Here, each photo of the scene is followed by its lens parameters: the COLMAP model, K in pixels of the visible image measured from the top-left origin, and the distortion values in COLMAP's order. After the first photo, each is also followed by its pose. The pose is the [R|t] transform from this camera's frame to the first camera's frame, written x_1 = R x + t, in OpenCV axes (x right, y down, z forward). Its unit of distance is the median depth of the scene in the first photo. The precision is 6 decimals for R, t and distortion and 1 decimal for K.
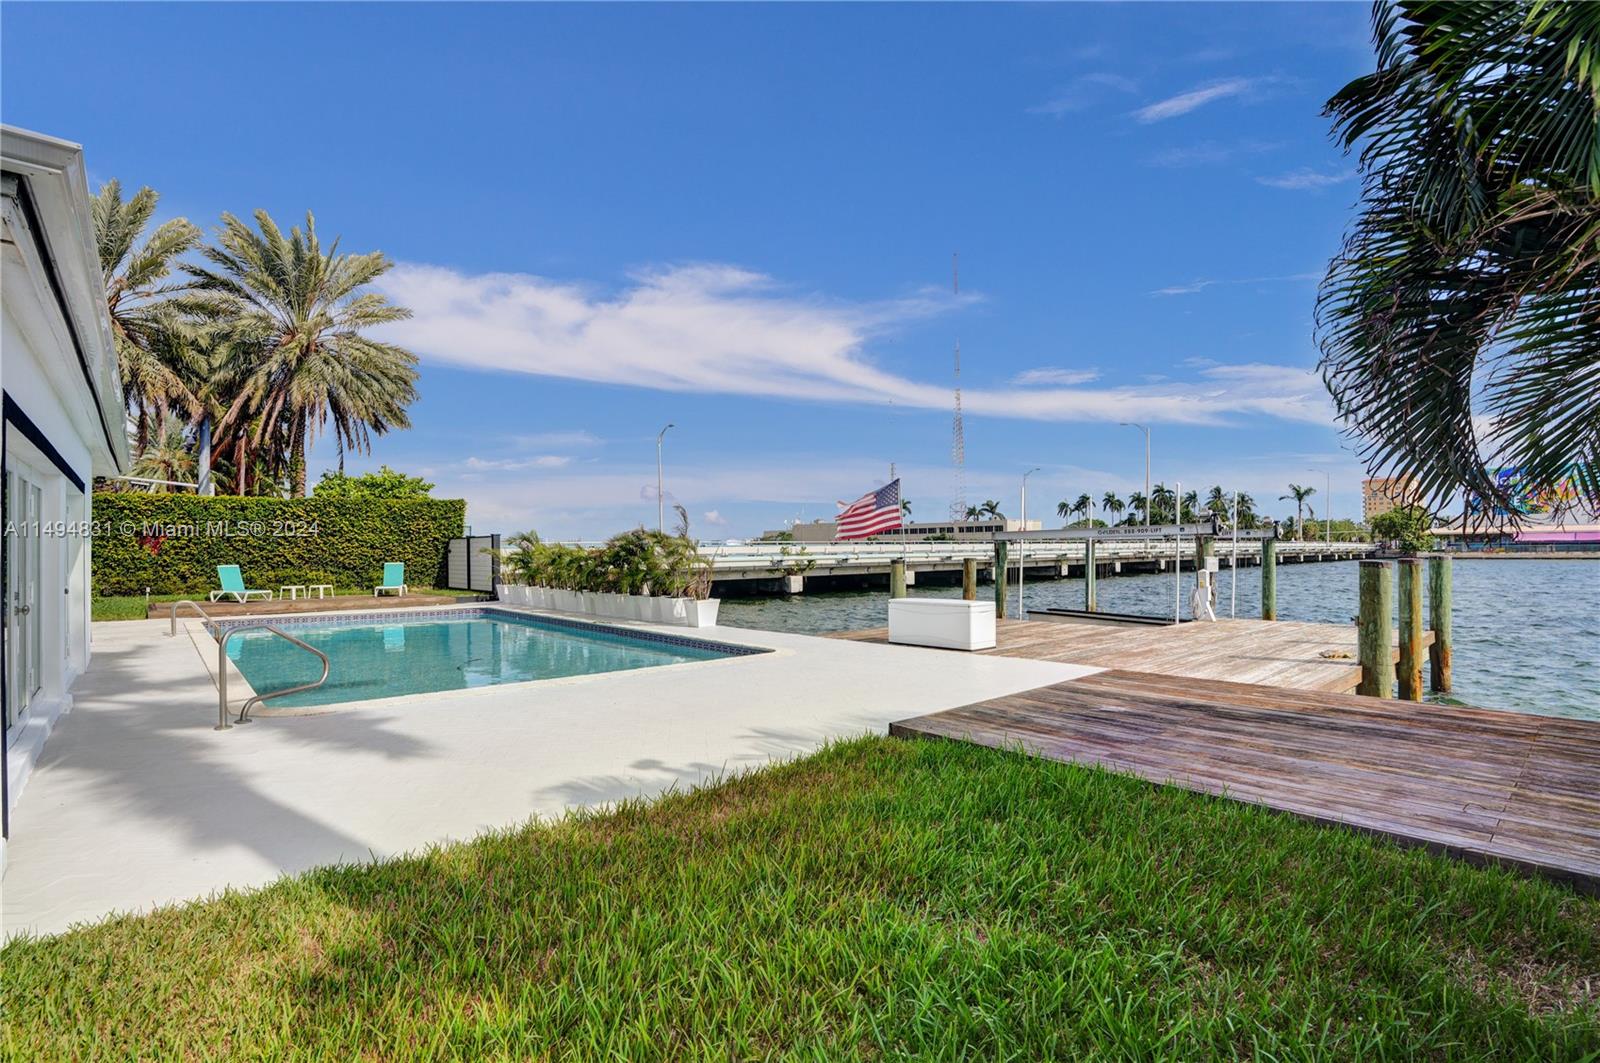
lens RADIAL K [[751.9, 0, 791.7], [0, 751.9, 539.2], [0, 0, 1]] dist [-0.029751, -0.000656]
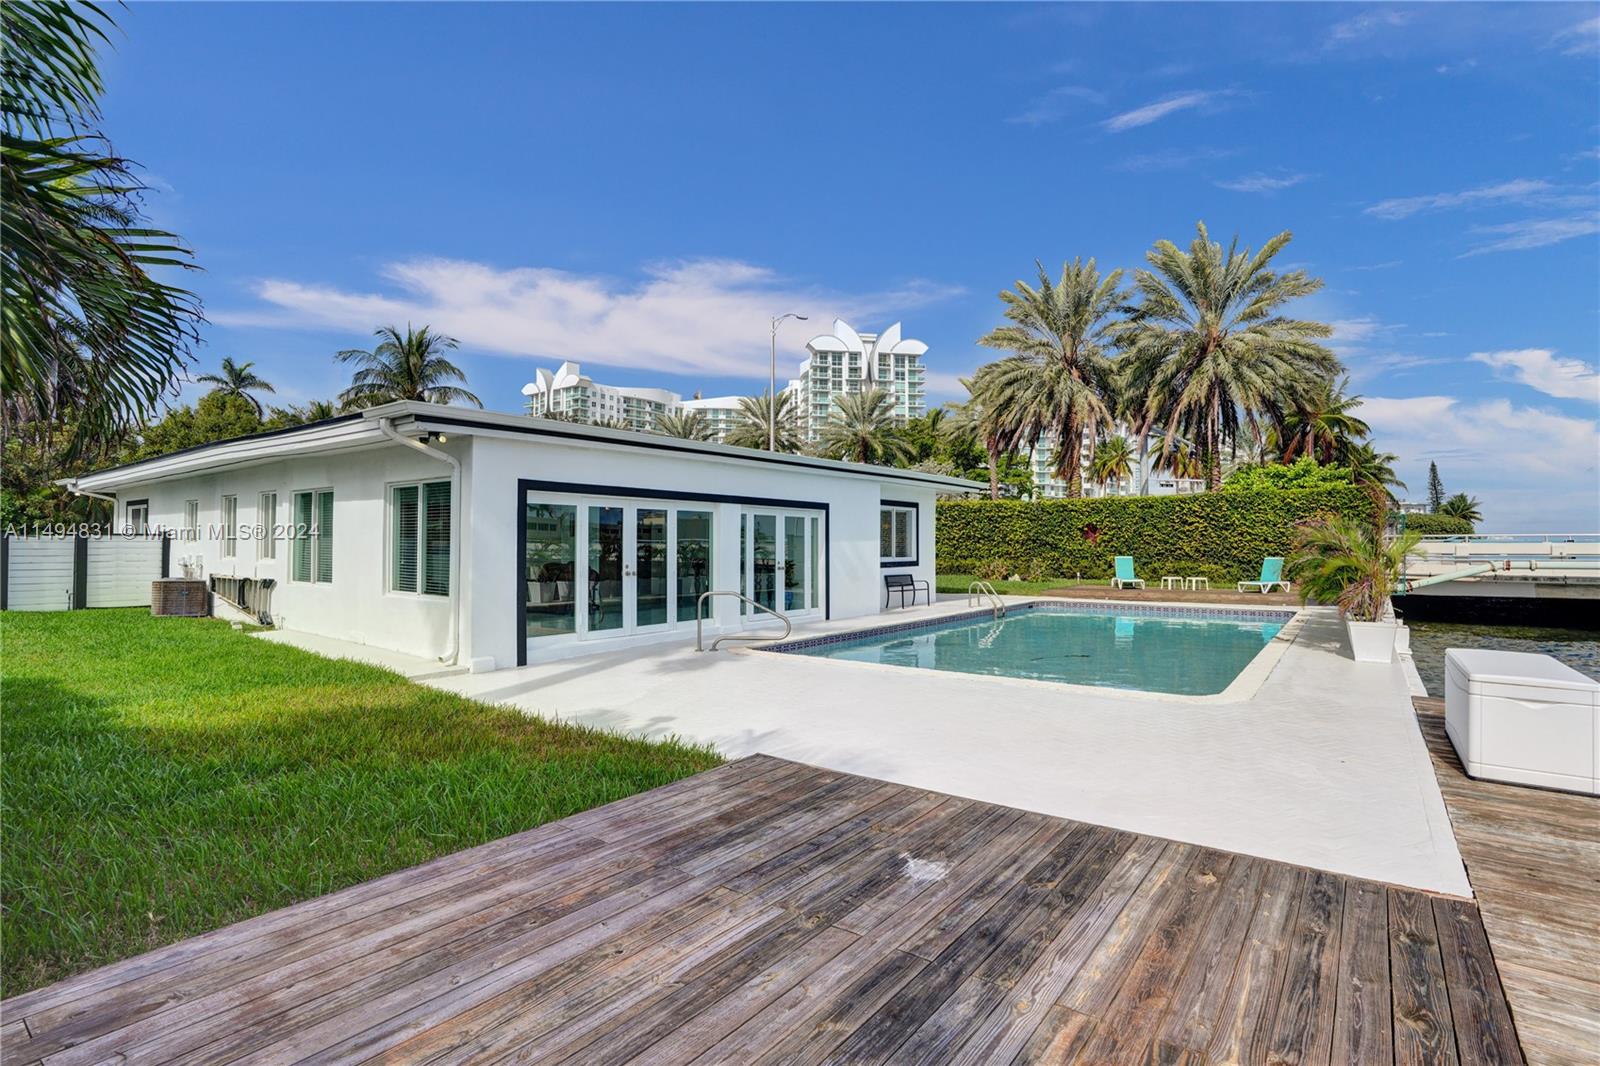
lens RADIAL K [[751.9, 0, 790.3], [0, 751.9, 534.9], [0, 0, 1]] dist [-0.029751, -0.000656]
pose [[0.191065, -0.004040, -0.981569, 1.029778], [0.008492, 0.999961, -0.002463, 0.000736], [0.981541, -0.007865, 0.191092, 0.927408]]
